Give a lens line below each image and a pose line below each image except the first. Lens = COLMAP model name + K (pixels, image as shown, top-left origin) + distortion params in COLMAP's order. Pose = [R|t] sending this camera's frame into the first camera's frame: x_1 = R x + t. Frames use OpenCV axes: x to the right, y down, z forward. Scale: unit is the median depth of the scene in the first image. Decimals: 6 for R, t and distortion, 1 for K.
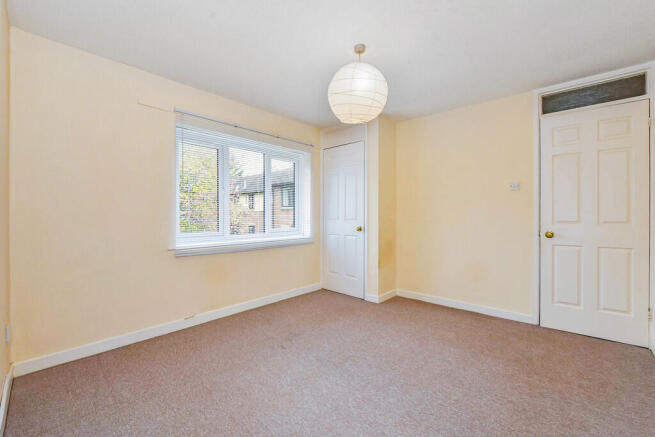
lens RADIAL K [[270.3, 0, 327.5], [0, 270.3, 218.5], [0, 0, 1]] dist [0.000308, 0.000005]
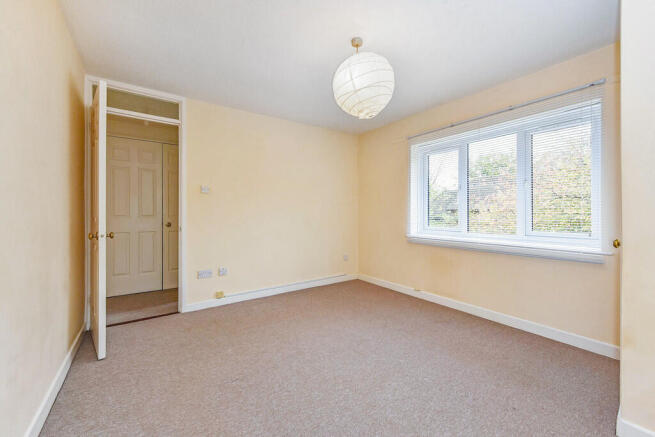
lens RADIAL K [[270.3, 0, 327.5], [0, 270.3, 218.5], [0, 0, 1]] dist [0.000308, 0.000005]
pose [[-0.214773, 0.032632, -0.976119, 0.831279], [-0.004953, 0.999392, 0.034500, -0.024564], [0.976652, 0.012244, -0.214481, 0.836955]]
